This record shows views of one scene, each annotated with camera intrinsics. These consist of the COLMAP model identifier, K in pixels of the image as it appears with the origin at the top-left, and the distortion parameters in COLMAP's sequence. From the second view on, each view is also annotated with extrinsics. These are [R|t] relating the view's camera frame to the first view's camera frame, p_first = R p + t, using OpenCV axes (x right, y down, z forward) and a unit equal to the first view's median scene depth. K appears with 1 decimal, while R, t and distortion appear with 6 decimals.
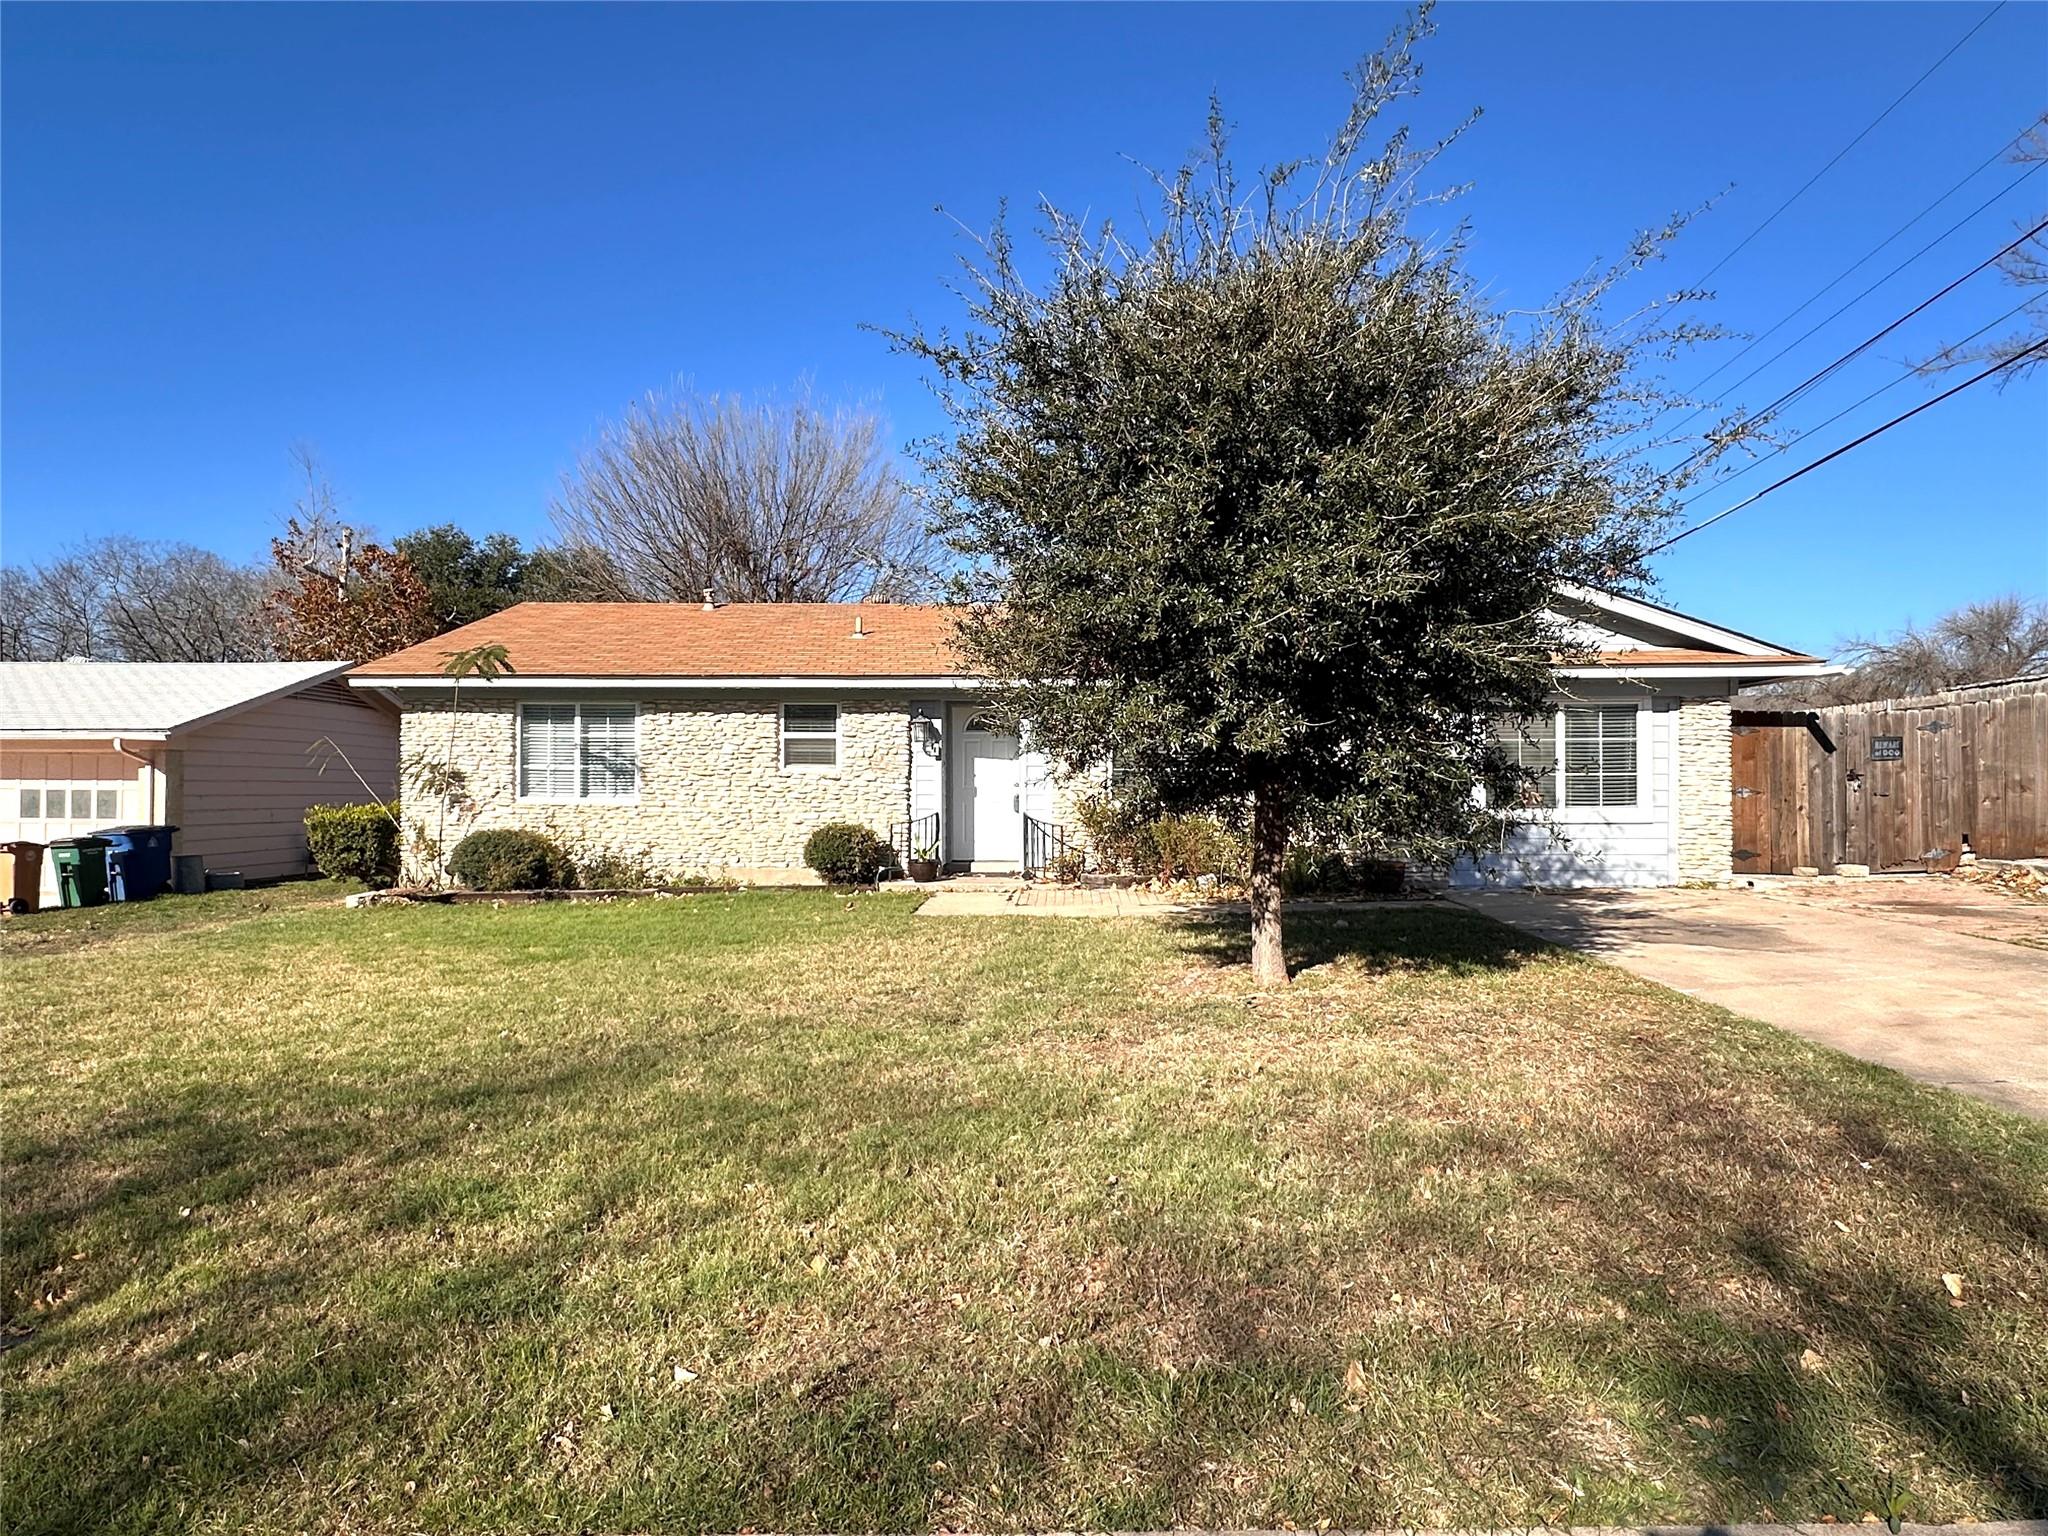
lens RADIAL K [[1151.1, 0, 1024.0], [0, 1151.1, 768.0], [0, 0, 1]] dist [0.002945, 0.000556]
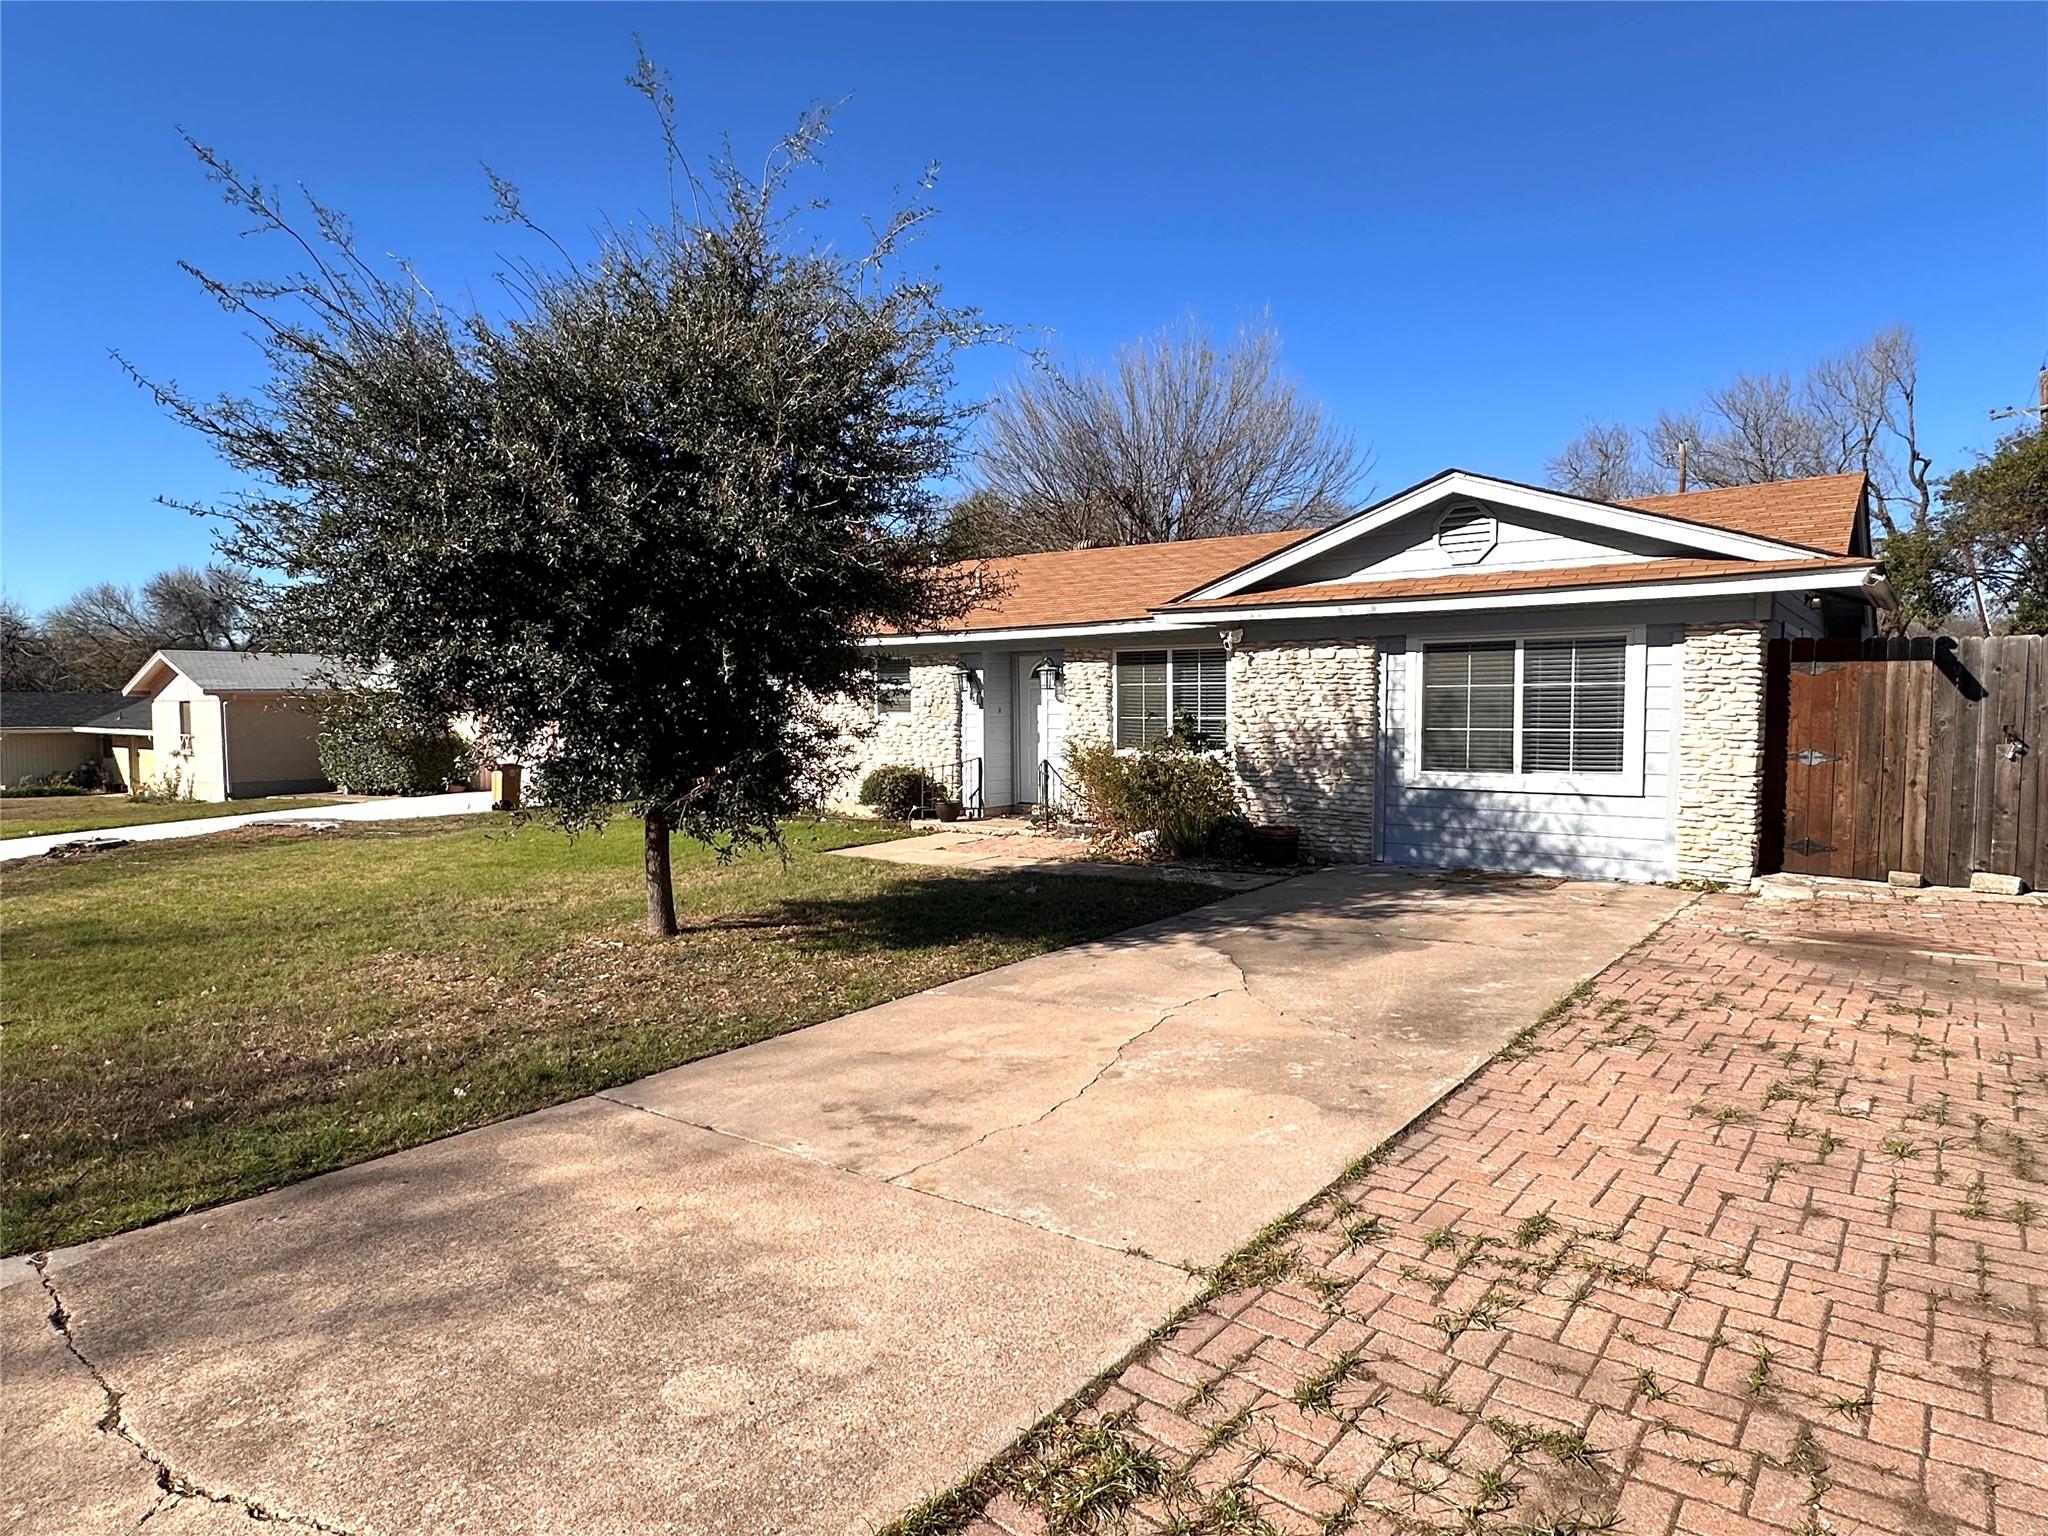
lens RADIAL K [[1139.6, 0, 1024.7], [0, 1139.6, 709.8], [0, 0, 1]] dist [-0.067982, 0.000370]
pose [[0.806034, 0.000139, -0.591870, 0.583432], [0.008289, 0.999899, 0.011523, -0.017538], [0.591812, -0.014194, 0.805951, 0.175786]]
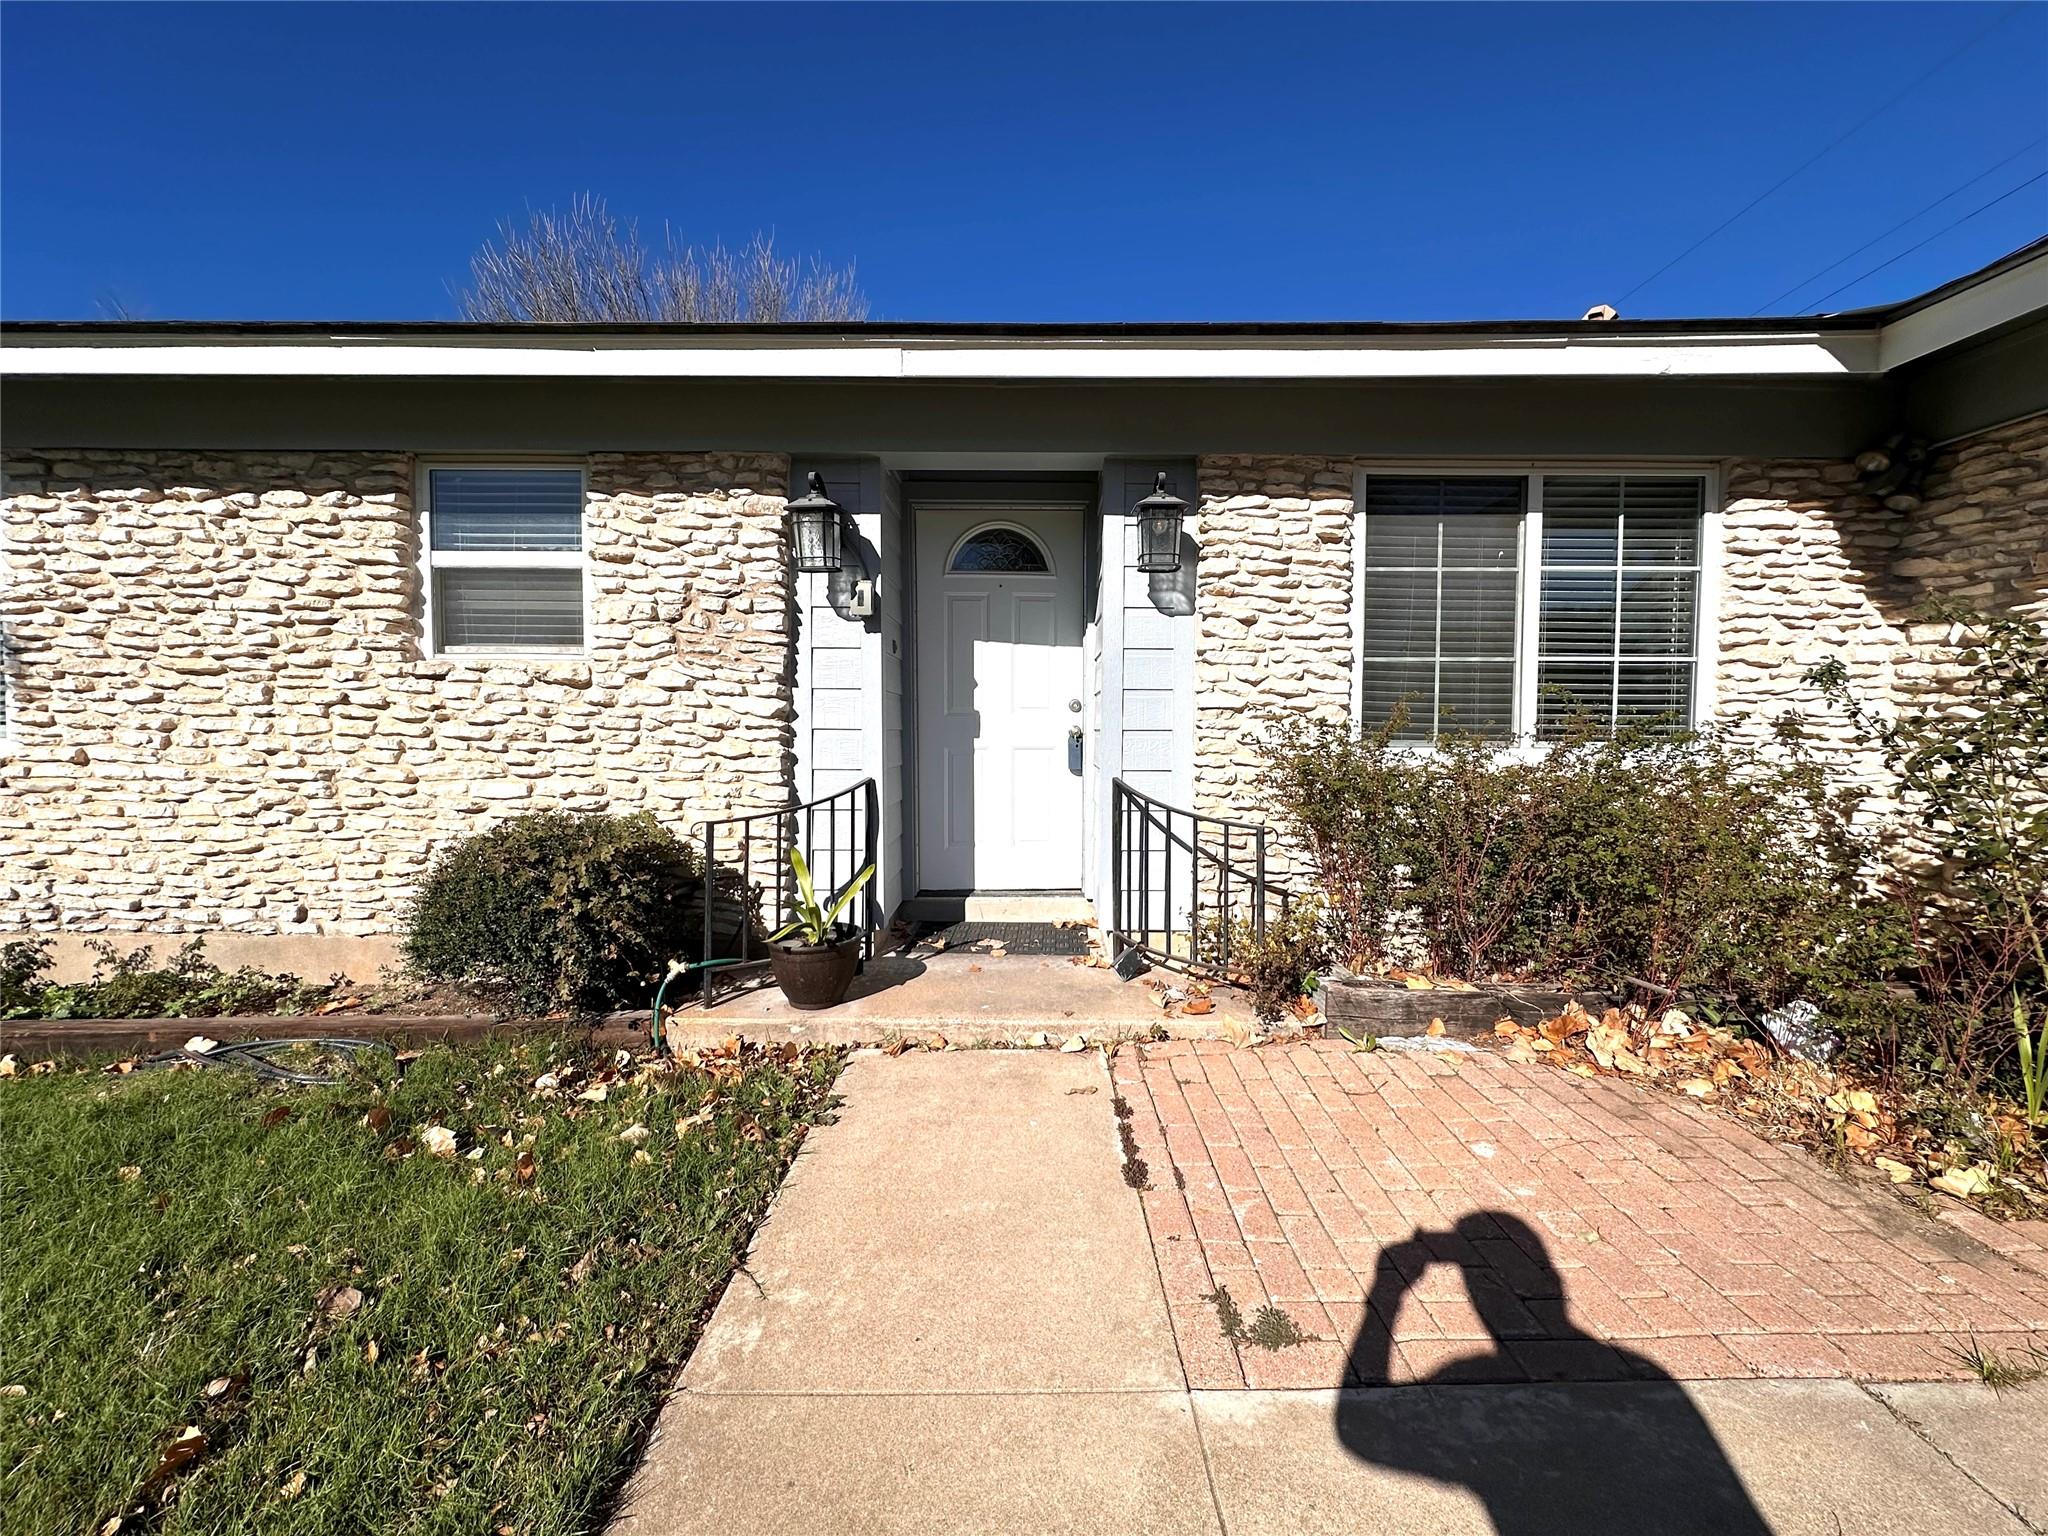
lens RADIAL K [[823.9, 0, 1024.0], [0, 823.9, 768.0], [0, 0, 1]] dist [-0.001658, -0.000103]
pose [[0.999457, 0.000472, 0.032955, -0.036550], [-0.002303, 0.998454, 0.055541, 0.020949], [-0.032878, -0.055587, 0.997912, 0.747055]]
